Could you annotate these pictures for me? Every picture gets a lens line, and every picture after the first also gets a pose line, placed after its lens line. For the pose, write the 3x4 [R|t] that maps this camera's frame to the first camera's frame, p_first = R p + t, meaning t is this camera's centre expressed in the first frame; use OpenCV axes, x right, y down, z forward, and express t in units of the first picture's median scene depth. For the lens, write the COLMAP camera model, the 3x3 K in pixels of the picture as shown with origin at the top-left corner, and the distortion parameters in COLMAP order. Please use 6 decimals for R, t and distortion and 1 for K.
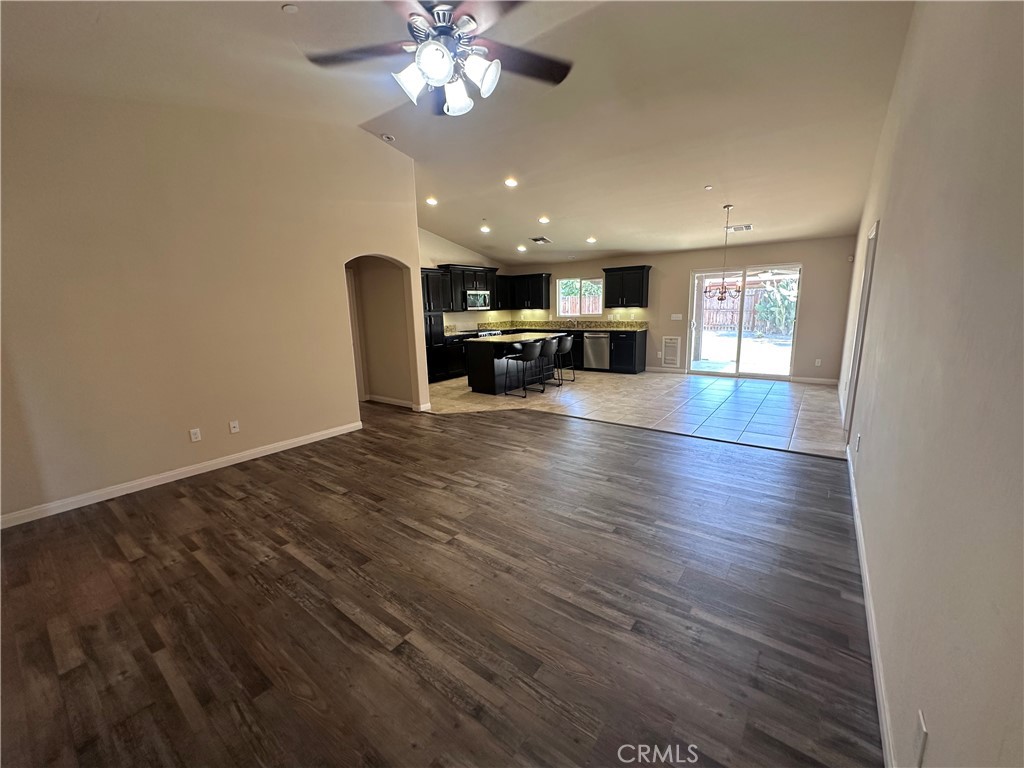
lens RADIAL K [[411.5, 0, 507.4], [0, 411.5, 384.1], [0, 0, 1]] dist [0.000434, 0.000118]
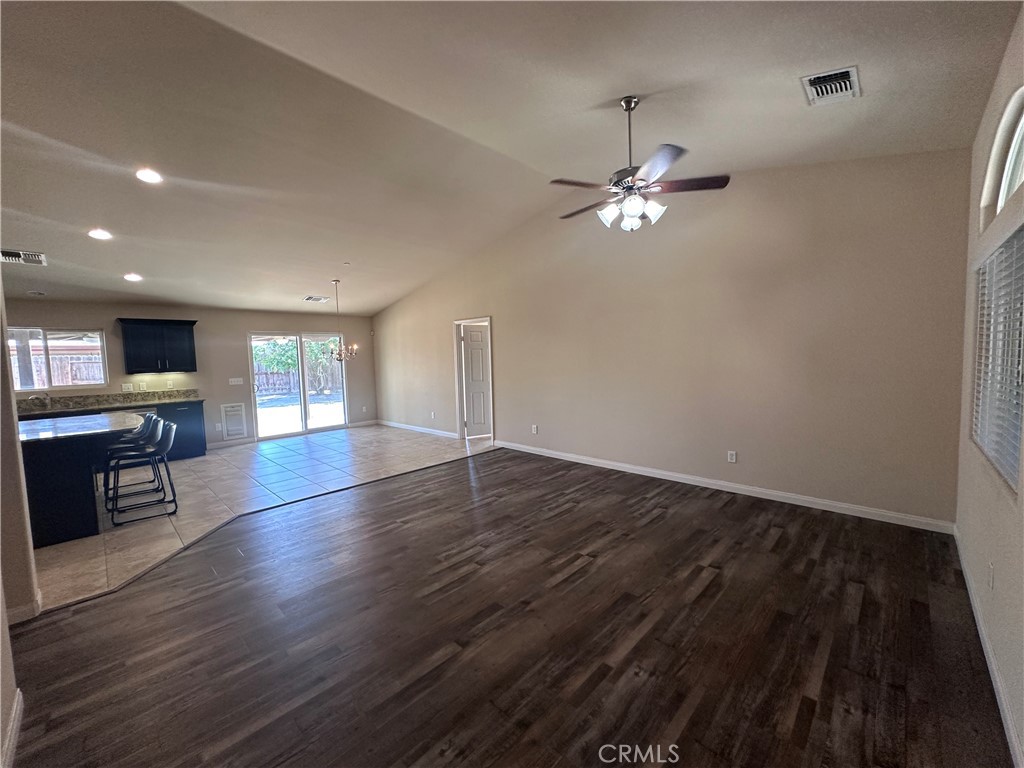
lens RADIAL K [[411.3, 0, 519.3], [0, 411.3, 381.8], [0, 0, 1]] dist [-0.000798, -0.000064]
pose [[0.095096, -0.039087, 0.994700, -0.967380], [0.211742, 0.977157, 0.018155, -0.115392], [-0.972688, 0.208893, 0.101200, 0.746199]]
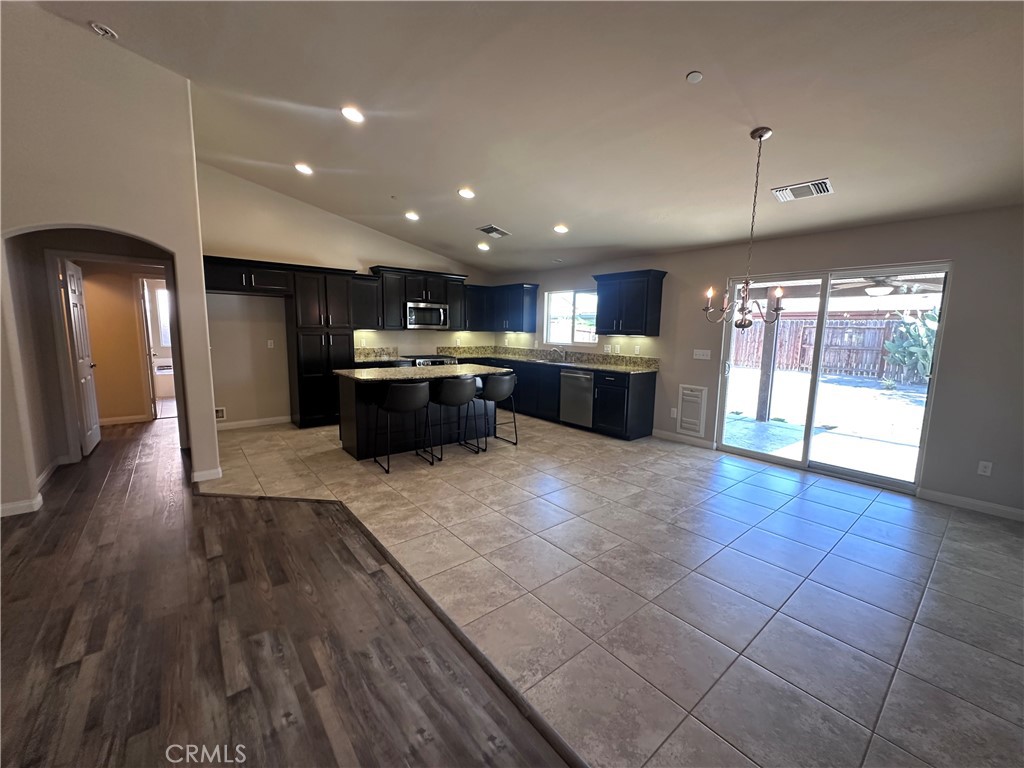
lens RADIAL K [[407.8, 0, 512.0], [0, 407.8, 384.0], [0, 0, 1]] dist [-0.001580, 0.000159]
pose [[0.972037, 0.074485, -0.222702, 0.650080], [-0.086020, 0.995385, -0.042537, -0.164916], [0.218506, 0.060504, 0.973958, 0.841584]]
